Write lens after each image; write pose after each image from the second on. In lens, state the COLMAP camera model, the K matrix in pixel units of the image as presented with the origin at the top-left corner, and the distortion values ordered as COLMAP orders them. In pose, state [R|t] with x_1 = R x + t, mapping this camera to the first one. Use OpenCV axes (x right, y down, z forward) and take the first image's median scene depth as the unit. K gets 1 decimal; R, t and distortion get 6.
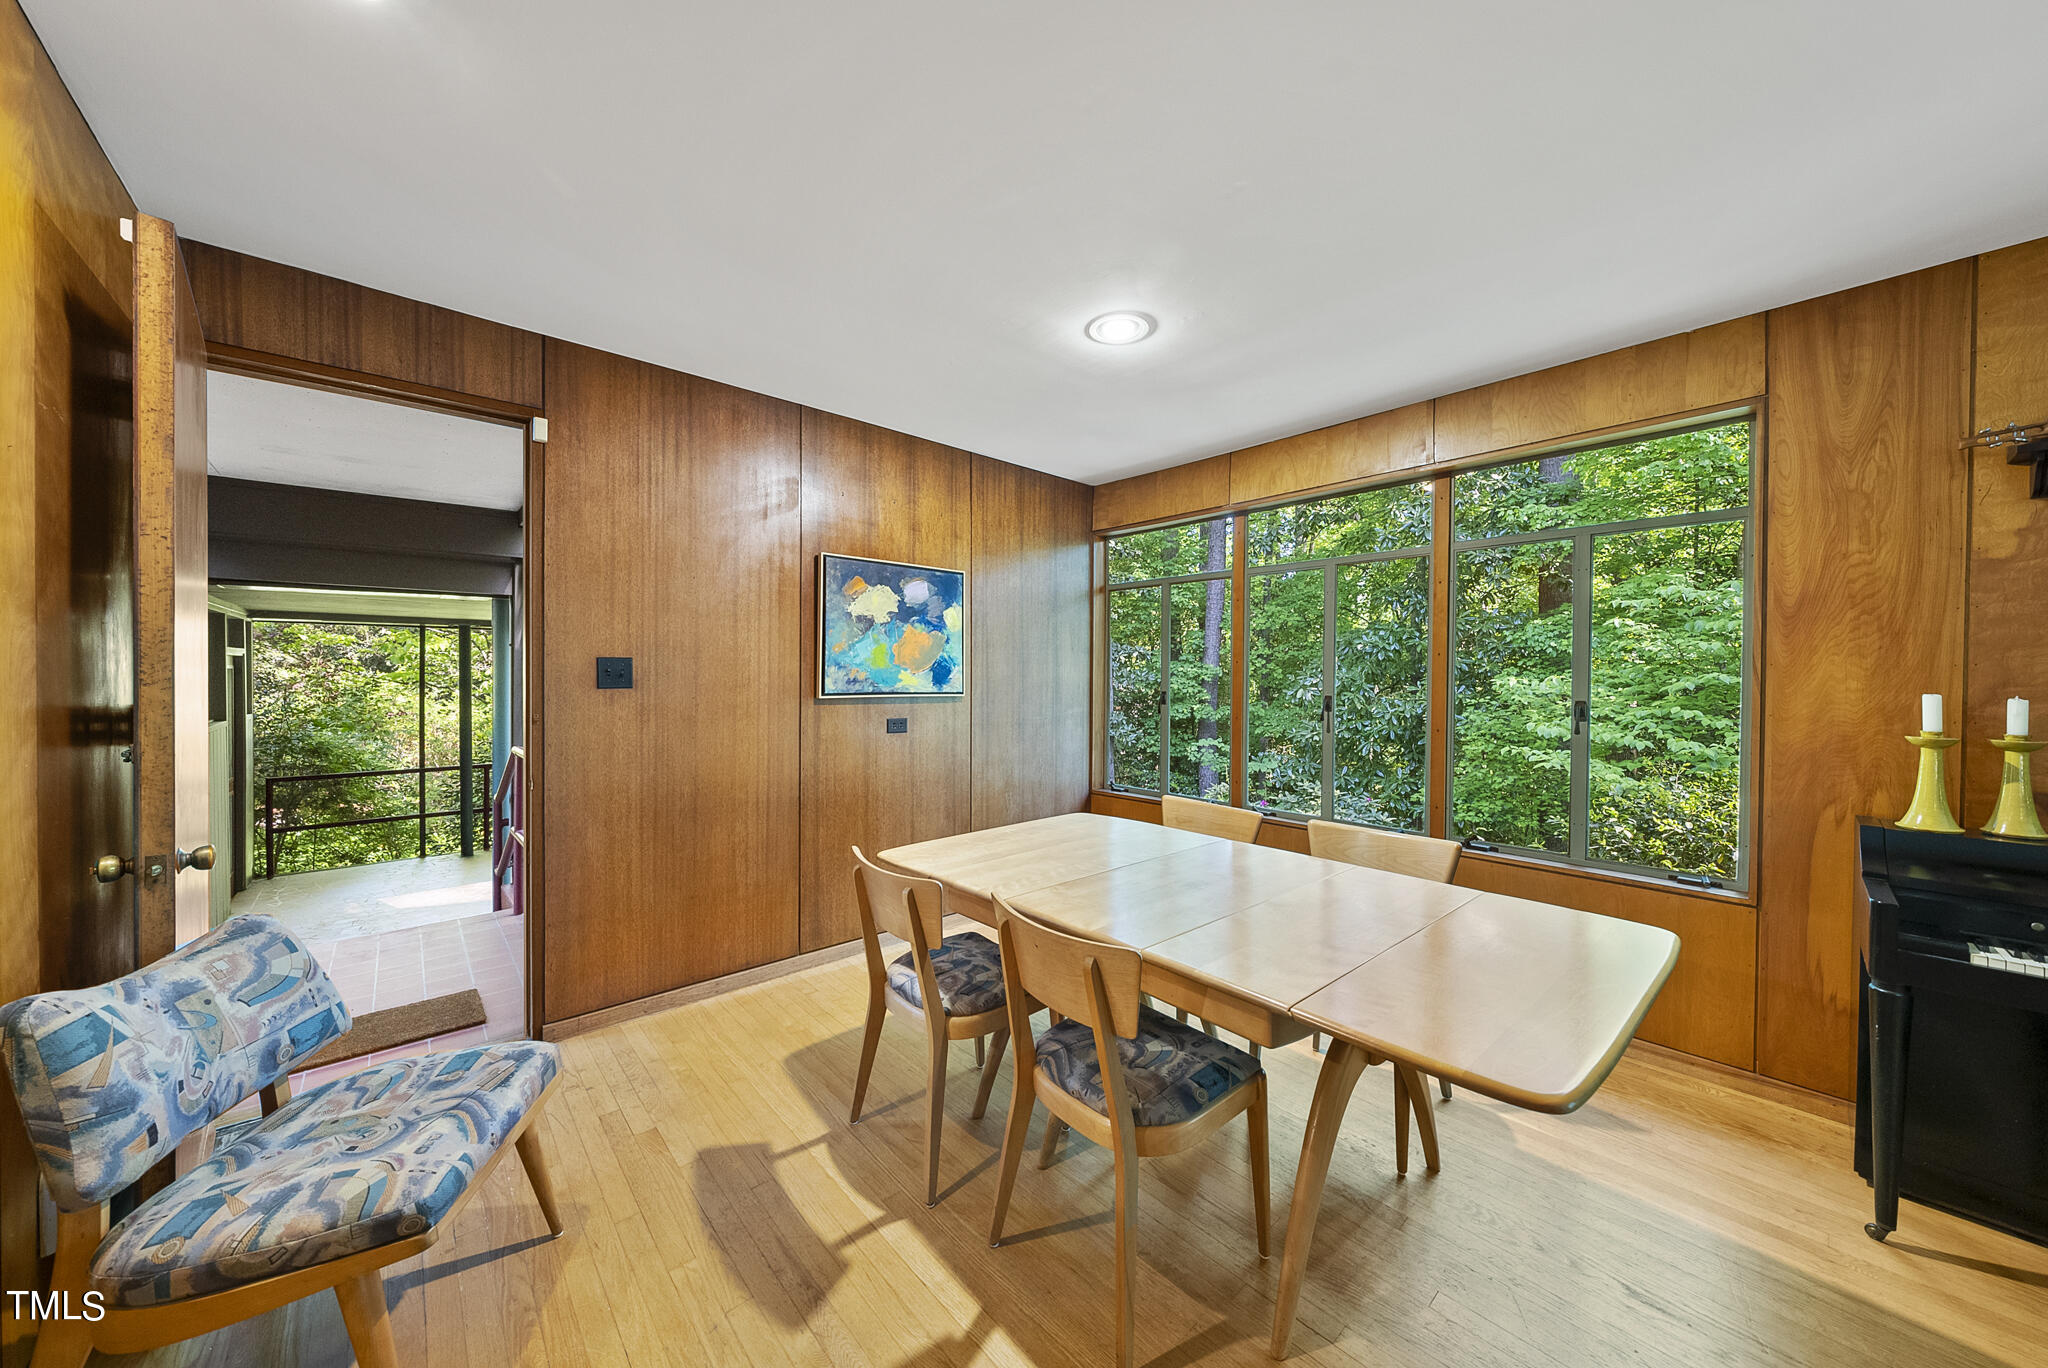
lens RADIAL K [[699.0, 0, 1021.7], [0, 699.0, 684.6], [0, 0, 1]] dist [0.000265, -0.000006]
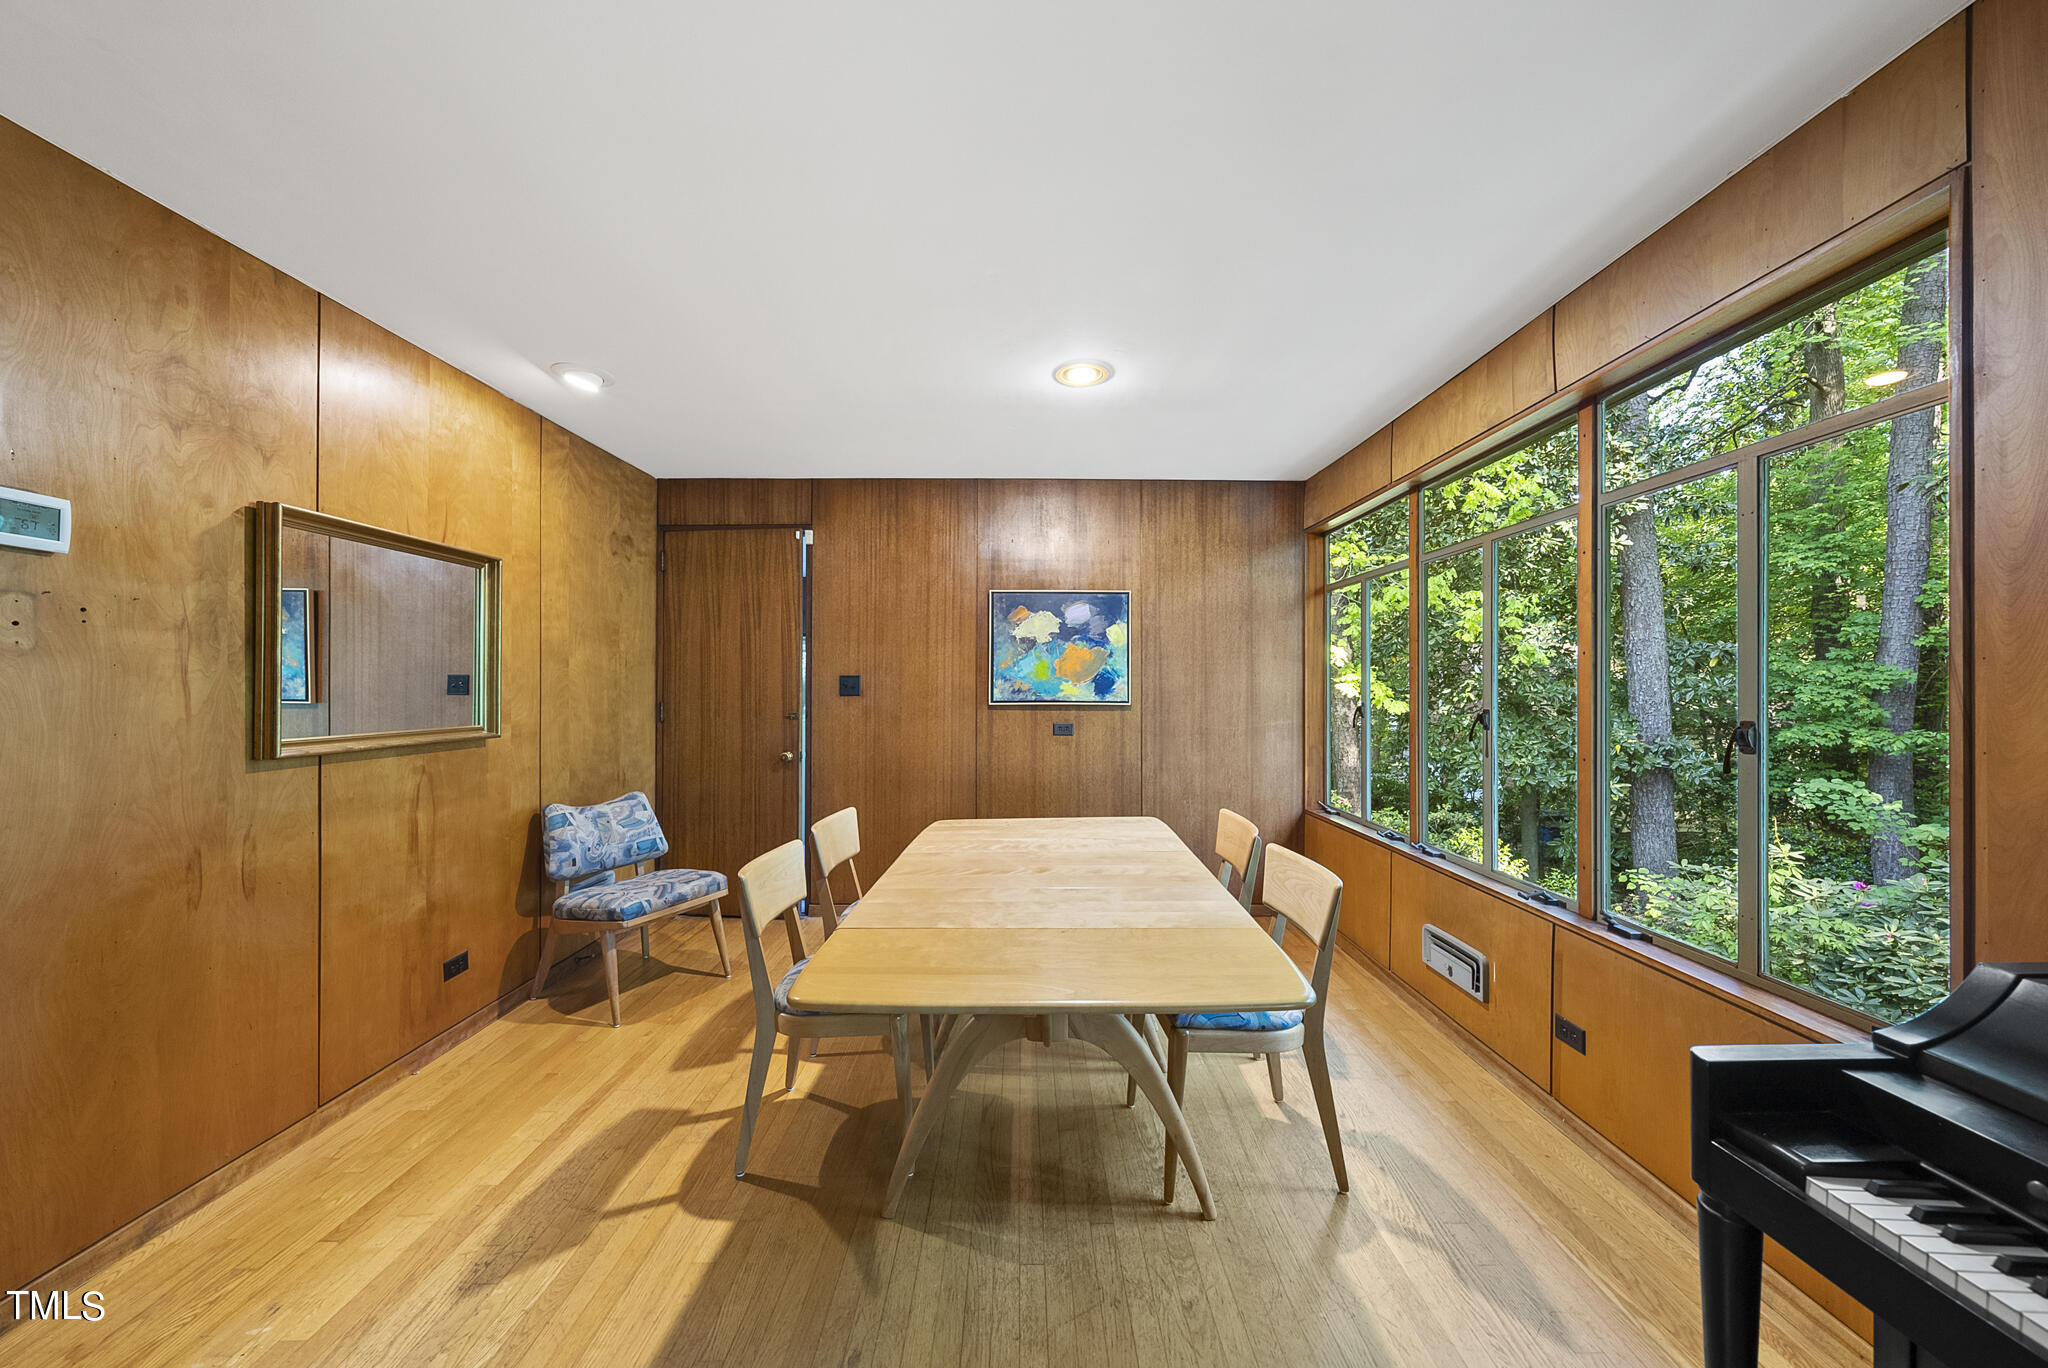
lens RADIAL K [[699.0, 0, 1018.1], [0, 699.0, 683.6], [0, 0, 1]] dist [0.000265, -0.000006]
pose [[0.751944, -0.007252, -0.659187, 0.536809], [-0.003568, 0.999880, -0.015071, 0.000255], [0.659217, 0.013684, 0.751828, 0.069824]]
